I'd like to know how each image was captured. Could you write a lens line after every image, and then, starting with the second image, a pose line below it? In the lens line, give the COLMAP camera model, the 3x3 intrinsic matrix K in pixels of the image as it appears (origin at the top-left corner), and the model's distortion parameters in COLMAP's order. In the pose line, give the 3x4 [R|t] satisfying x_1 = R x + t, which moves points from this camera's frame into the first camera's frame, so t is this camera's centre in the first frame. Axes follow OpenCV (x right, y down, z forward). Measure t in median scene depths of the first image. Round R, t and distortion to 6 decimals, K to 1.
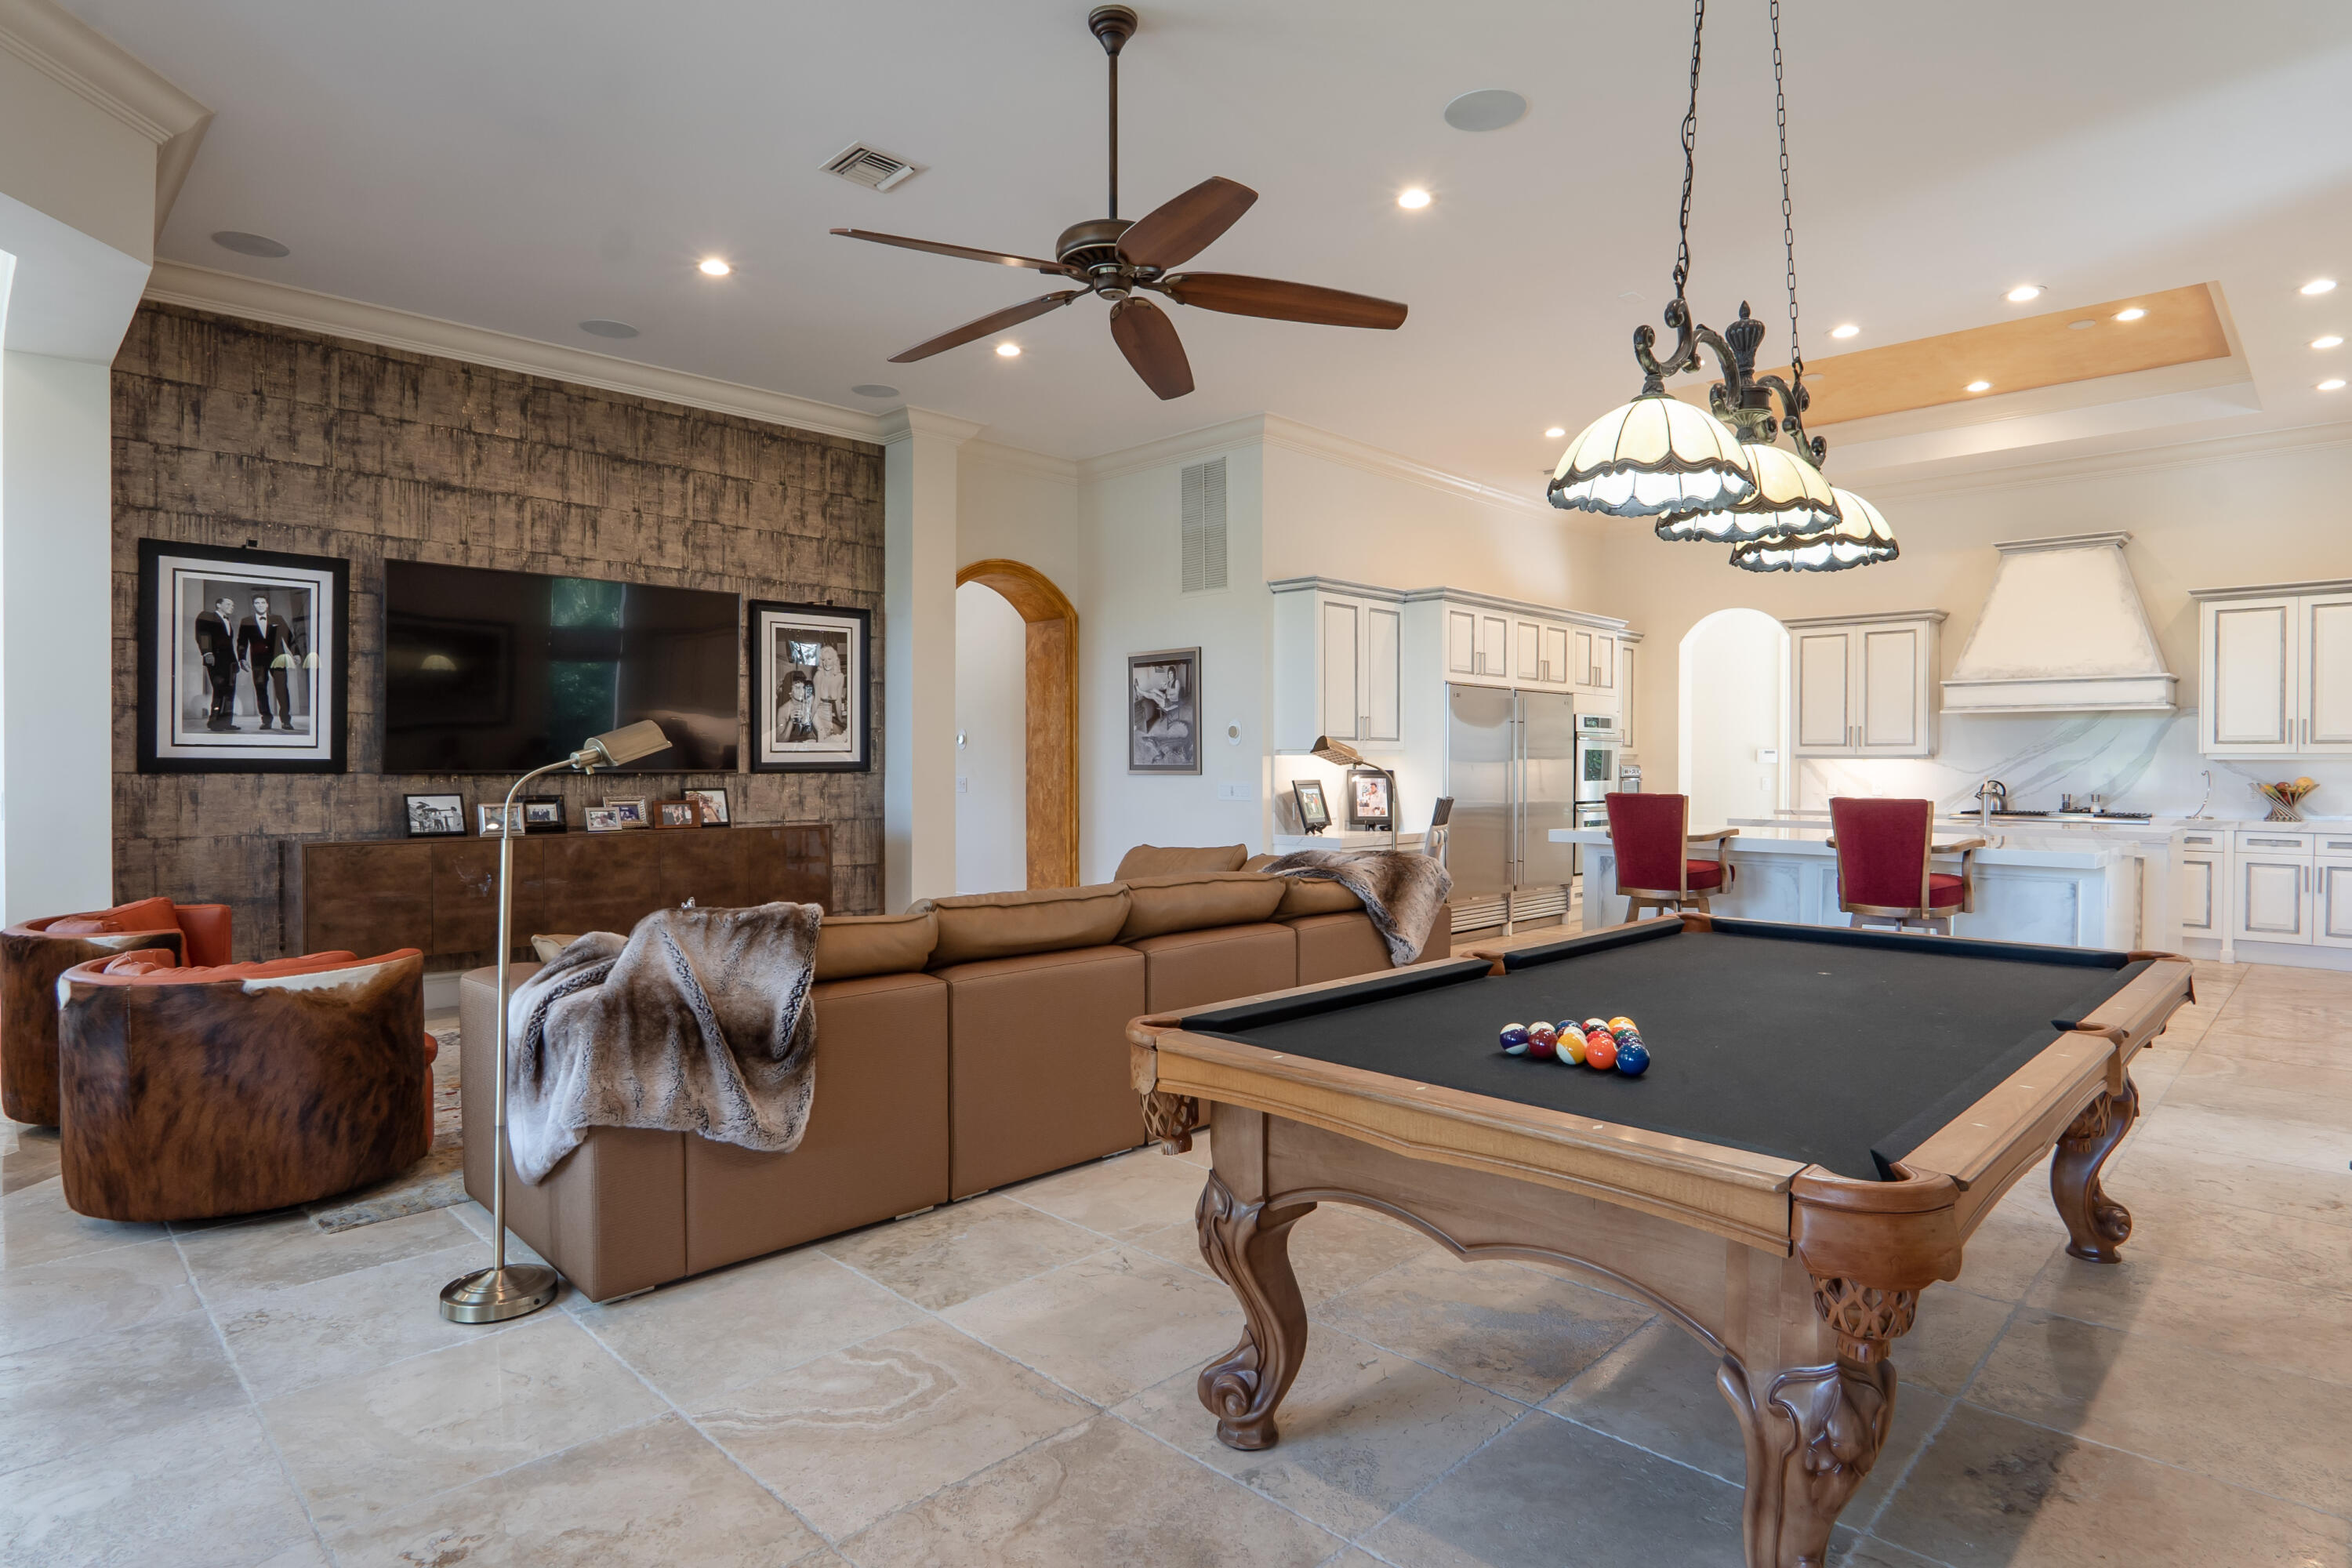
lens RADIAL K [[1255.5, 0, 1182.1], [0, 1255.5, 776.3], [0, 0, 1]] dist [-0.038975, 0.010806]
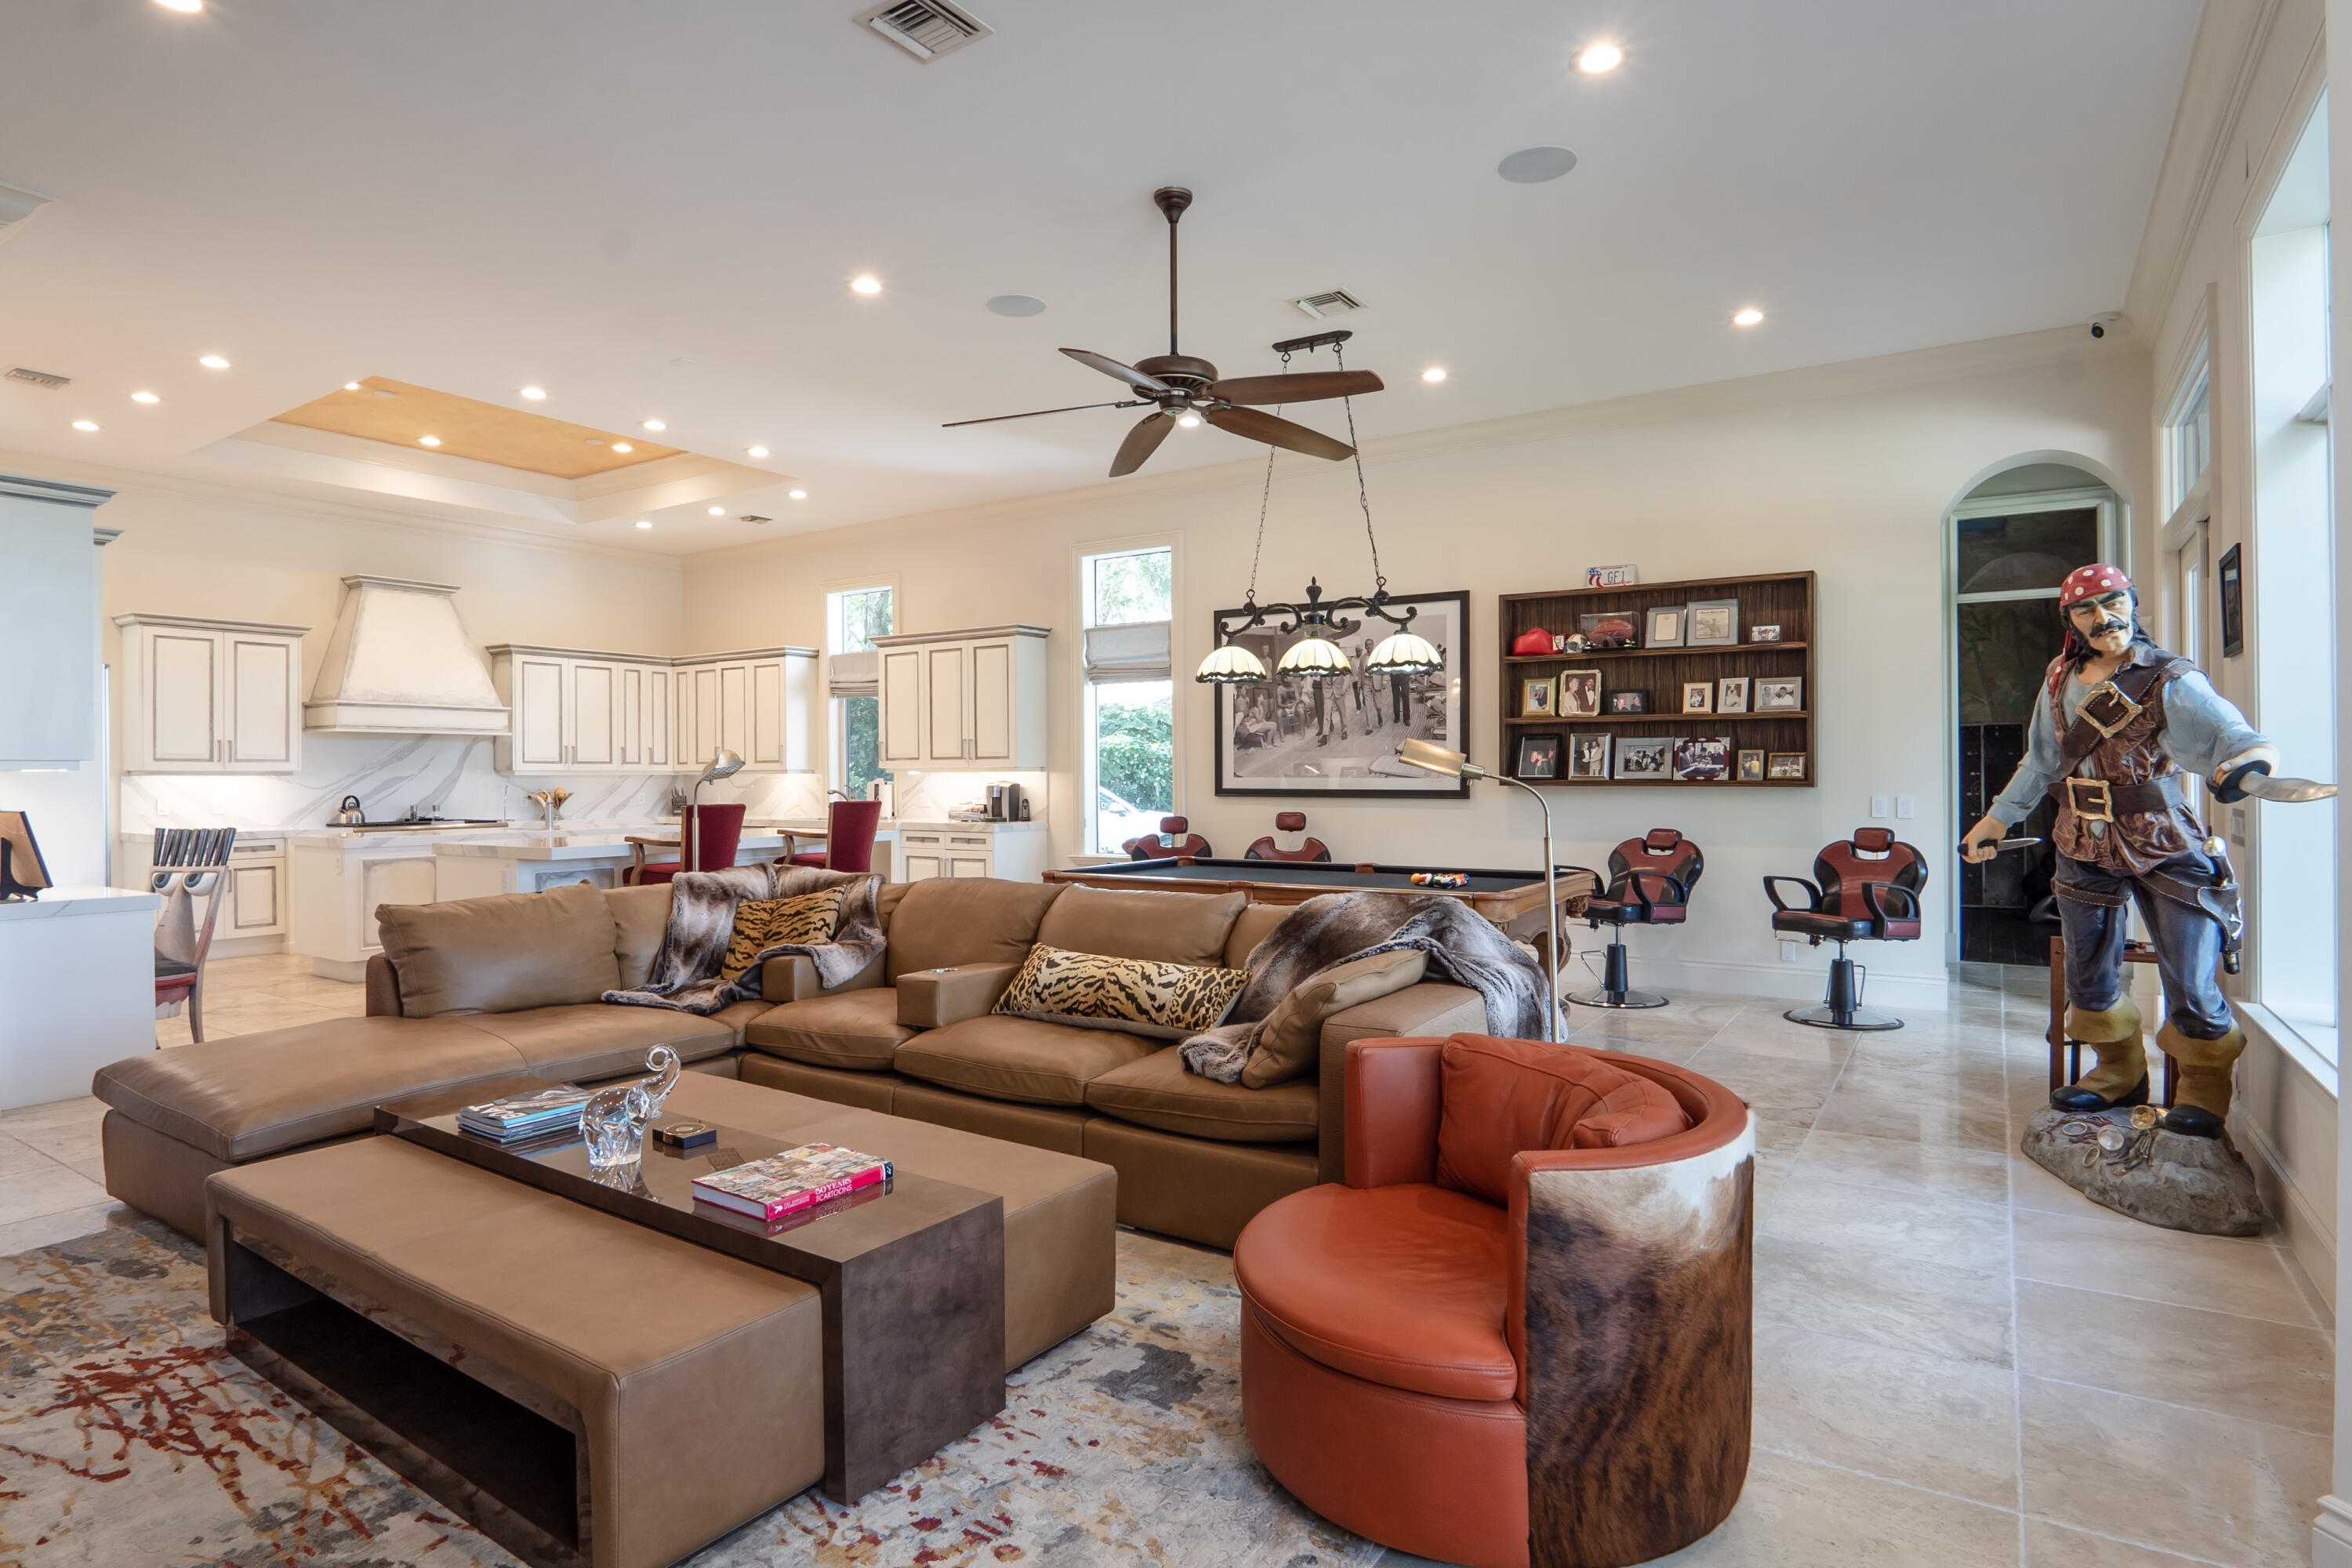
lens RADIAL K [[1255.5, 0, 1187.7], [0, 1255.5, 774.3], [0, 0, 1]] dist [-0.038975, 0.010806]
pose [[-0.196161, -0.000460, 0.980572, -0.580105], [0.015465, 0.999874, 0.003563, -0.007946], [-0.980450, 0.015864, -0.196129, 0.547502]]
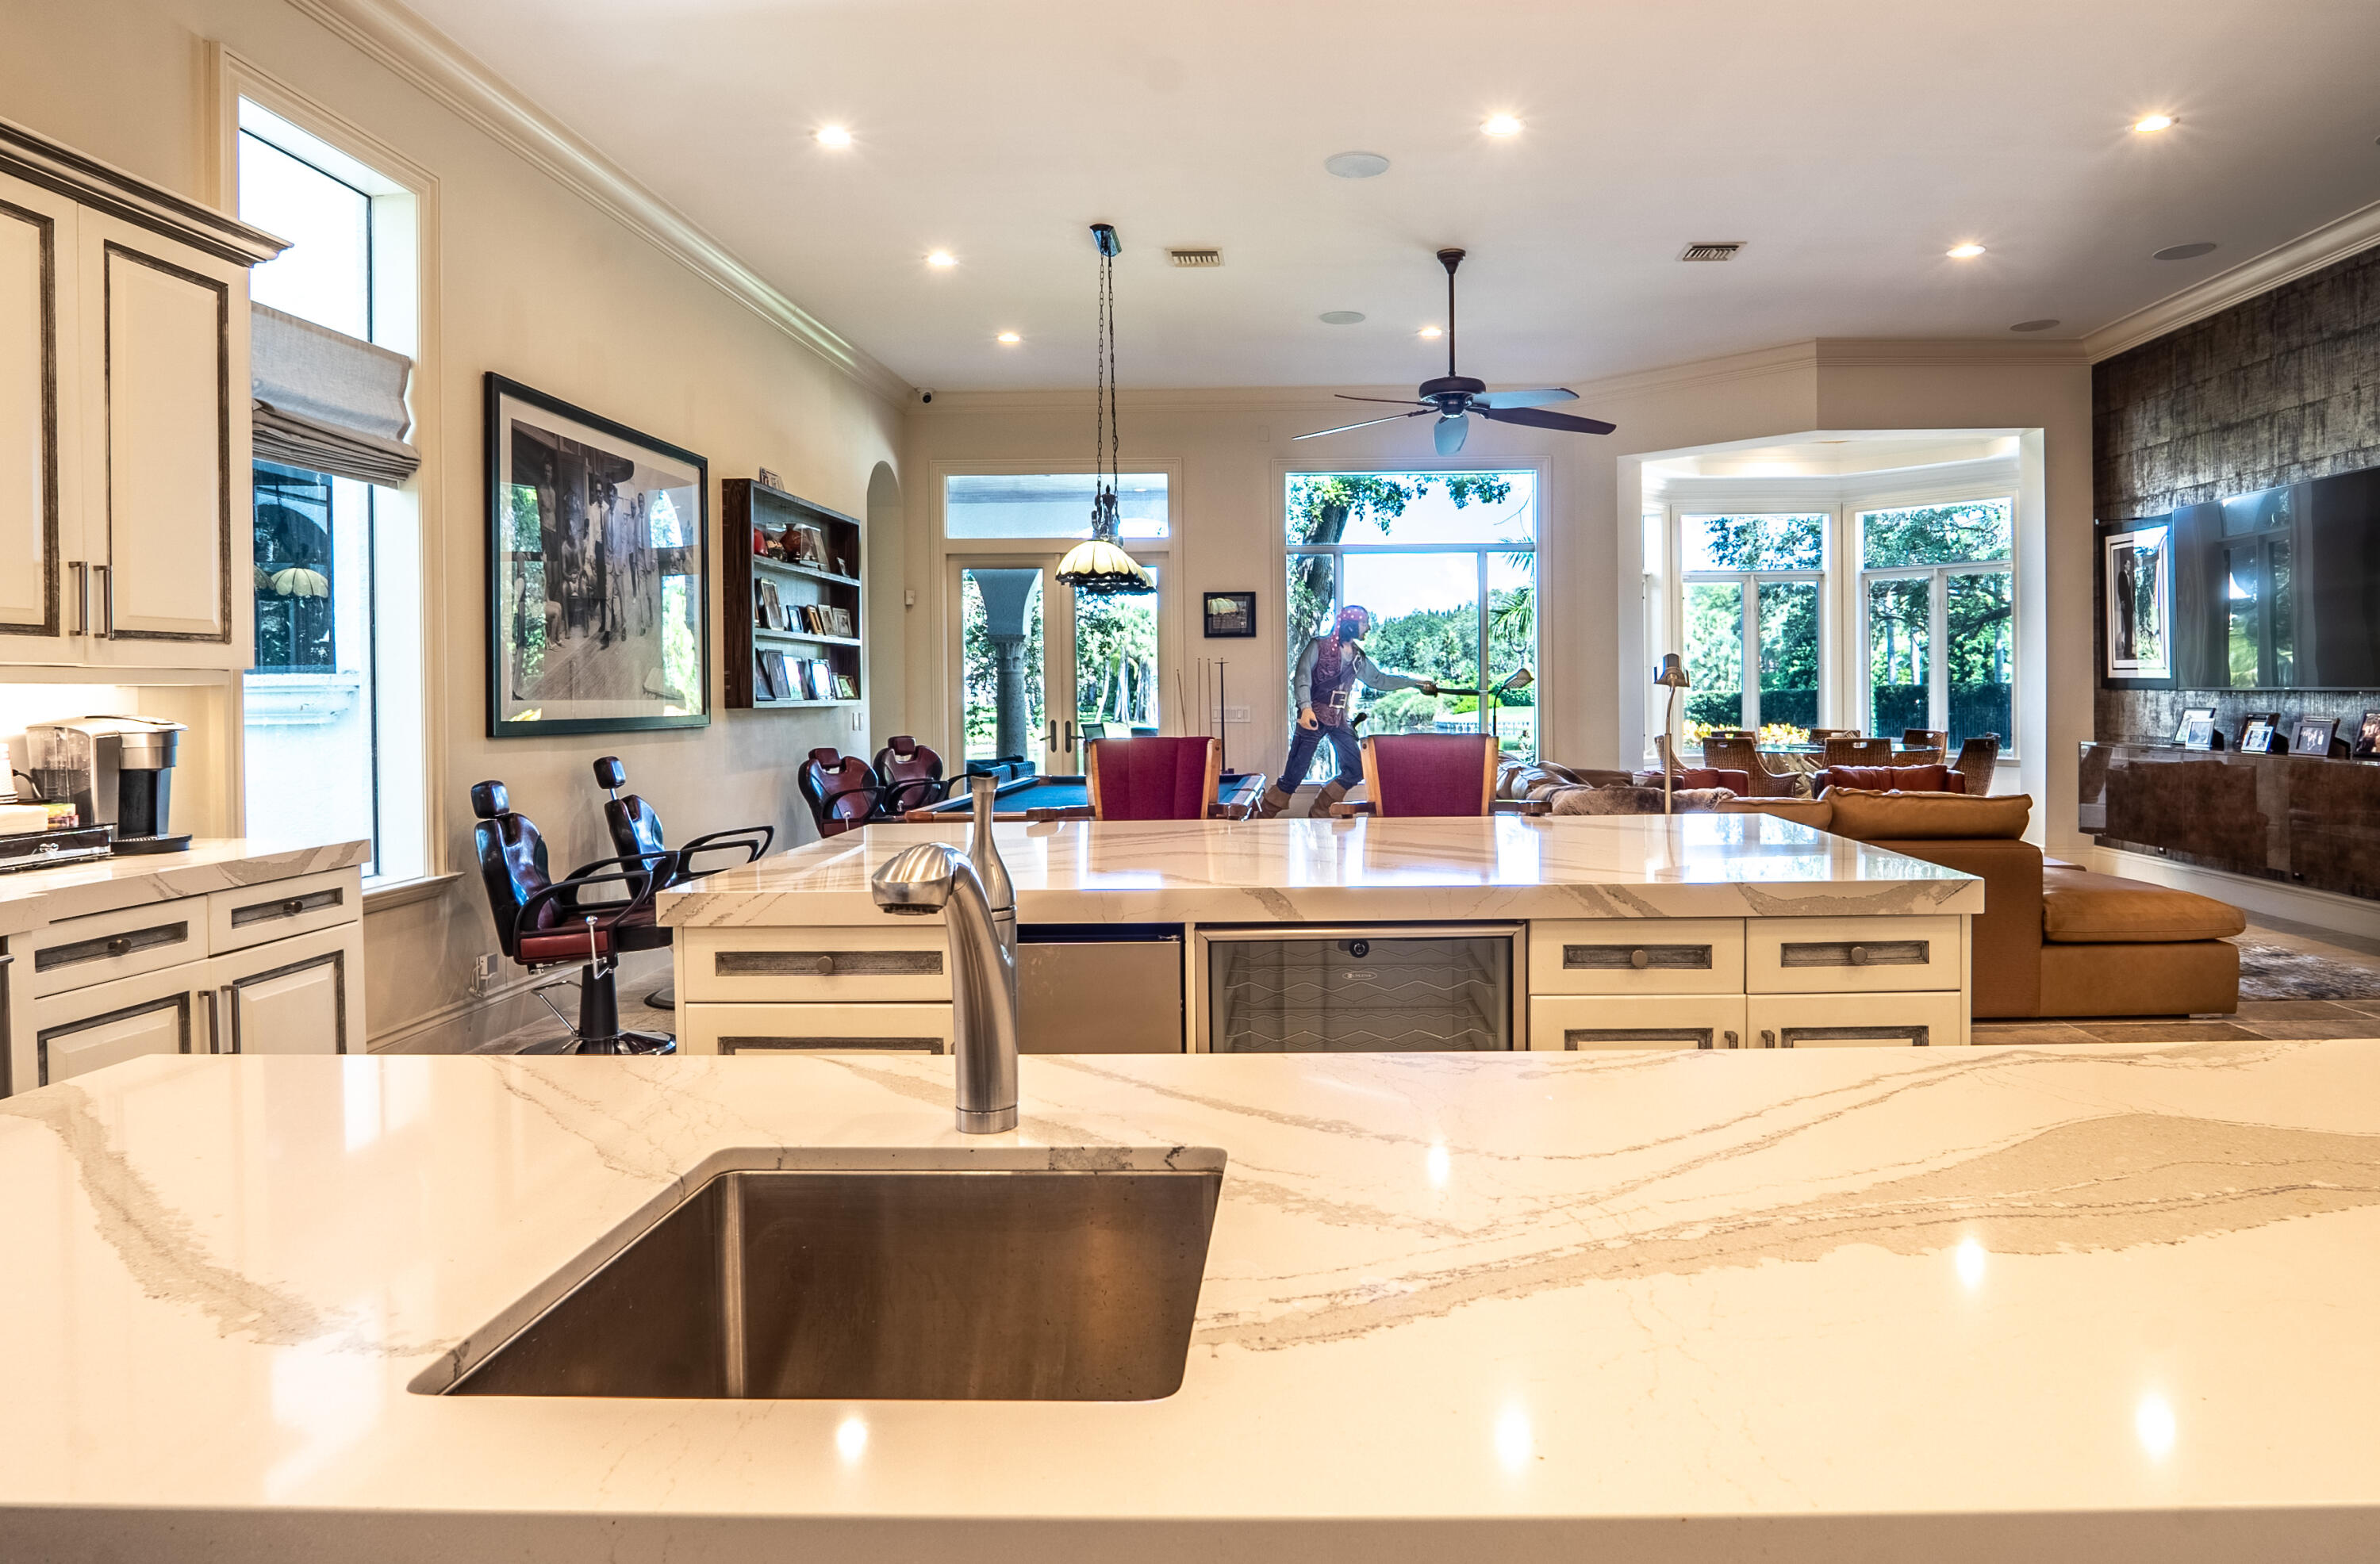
lens RADIAL K [[1414.7, 0, 1301.5], [0, 1414.7, 706.0], [0, 0, 1]] dist [-0.028860, 0.000088]
pose [[-0.717837, 0.013542, -0.696080, 0.641412], [0.001347, 0.999836, 0.018062, -0.009137], [0.696210, 0.012028, -0.717737, 0.994151]]
